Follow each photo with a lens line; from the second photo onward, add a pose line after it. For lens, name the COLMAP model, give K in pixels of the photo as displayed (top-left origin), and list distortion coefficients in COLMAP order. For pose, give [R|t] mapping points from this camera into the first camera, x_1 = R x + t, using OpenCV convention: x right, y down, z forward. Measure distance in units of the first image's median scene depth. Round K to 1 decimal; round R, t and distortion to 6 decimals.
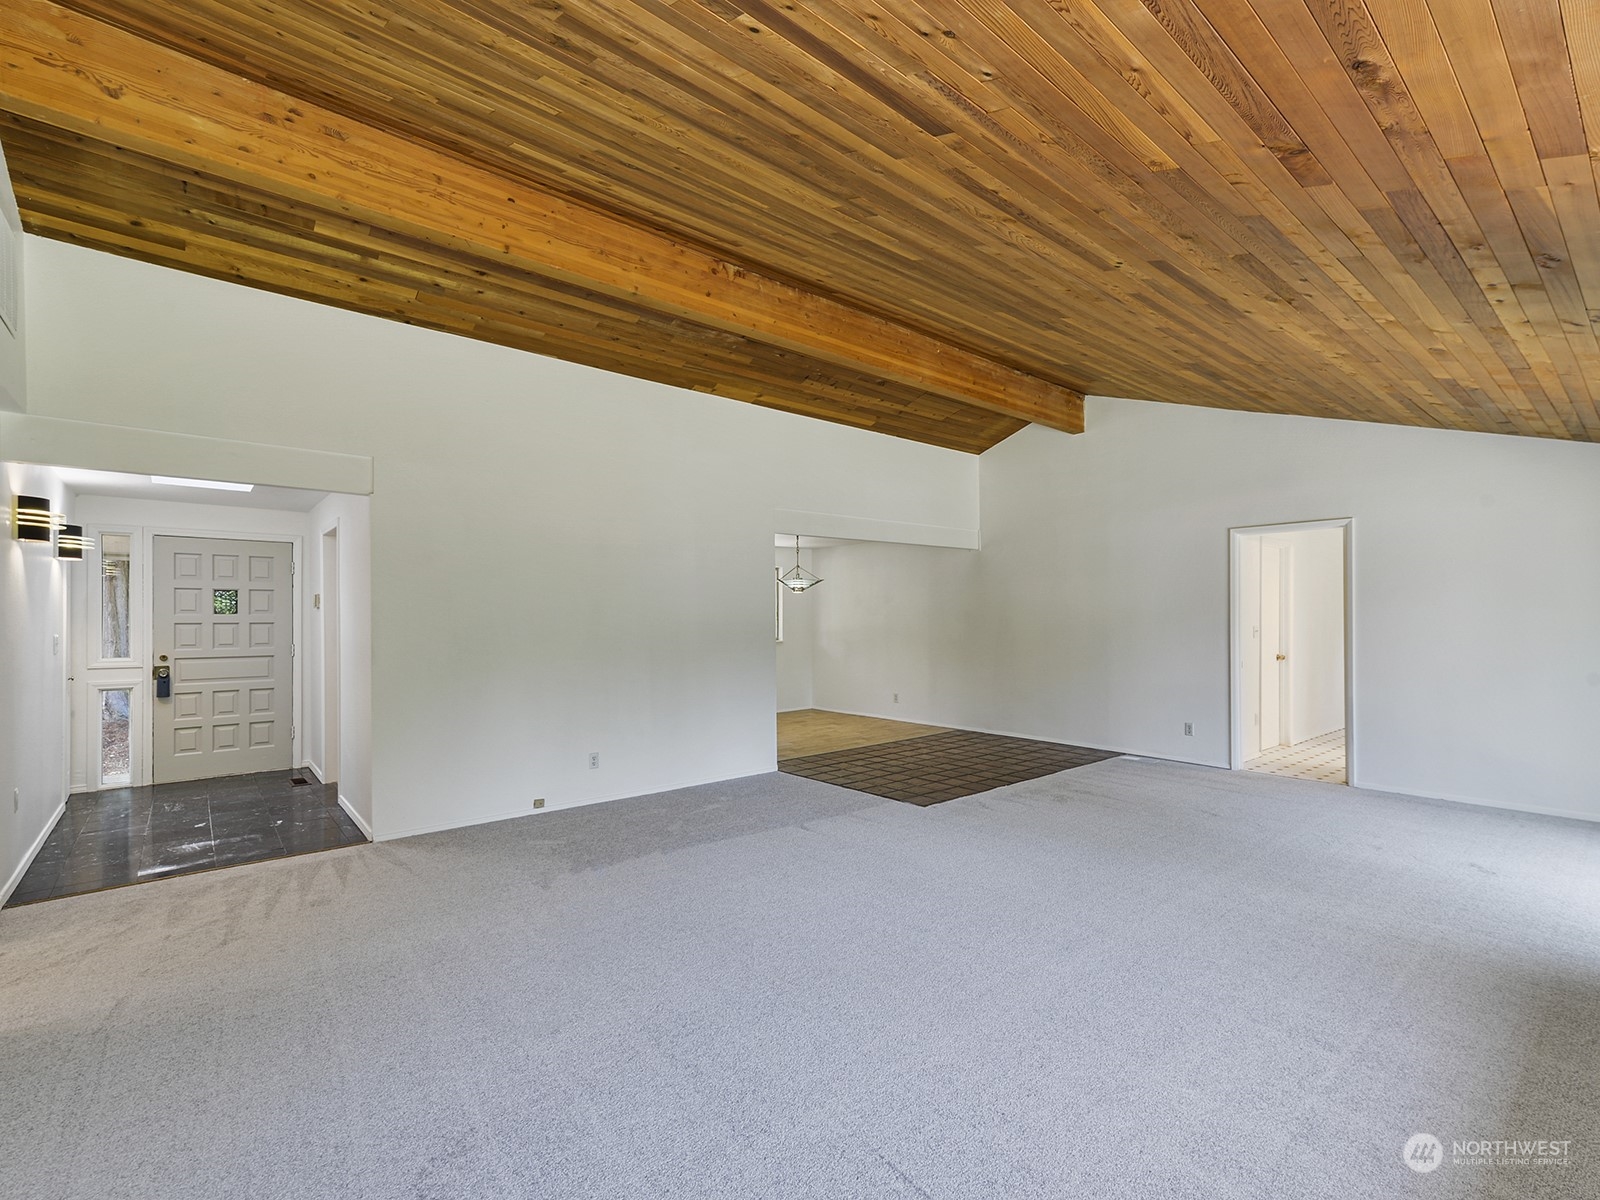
lens RADIAL K [[691.3, 0, 805.7], [0, 691.3, 616.1], [0, 0, 1]] dist [-0.000955, -0.000589]
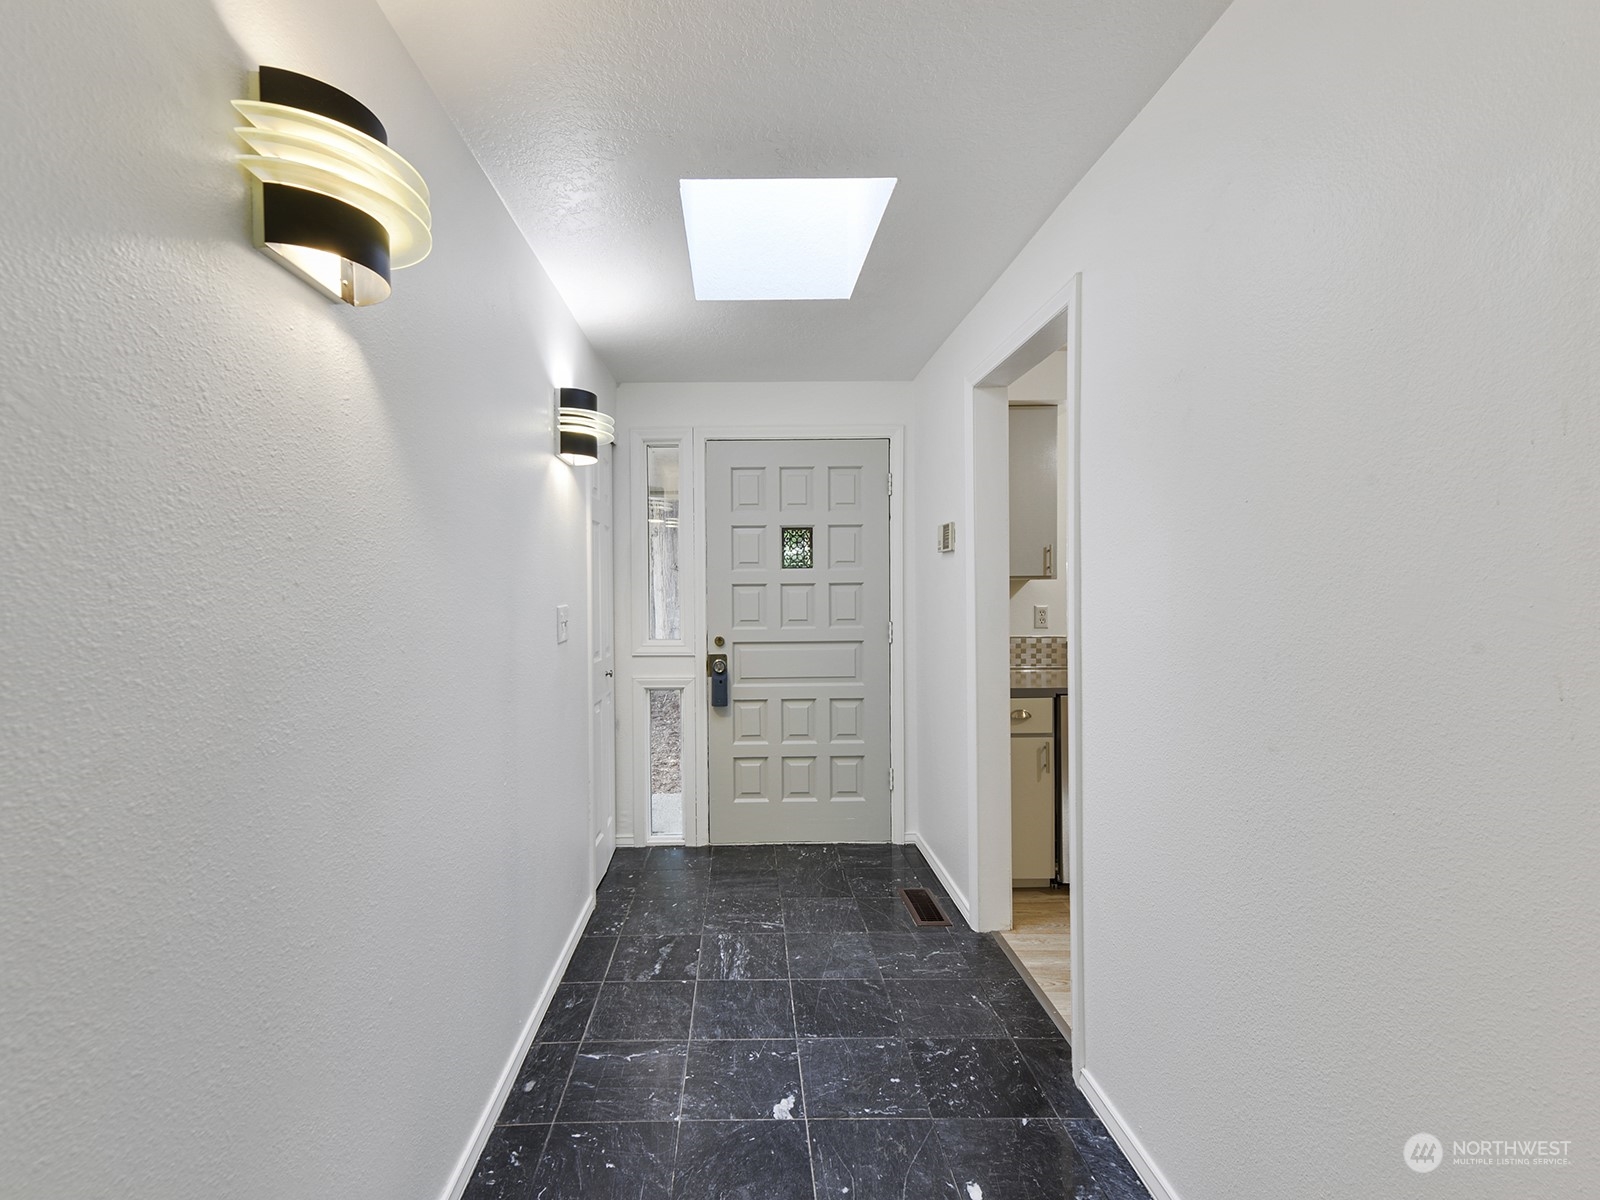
lens RADIAL K [[691.3, 0, 796.4], [0, 691.3, 592.4], [0, 0, 1]] dist [-0.000955, -0.000589]
pose [[0.796194, 0.003799, -0.605029, -0.506324], [0.007453, 0.999843, 0.016086, 0.008410], [0.604995, -0.017316, 0.796041, 0.555029]]
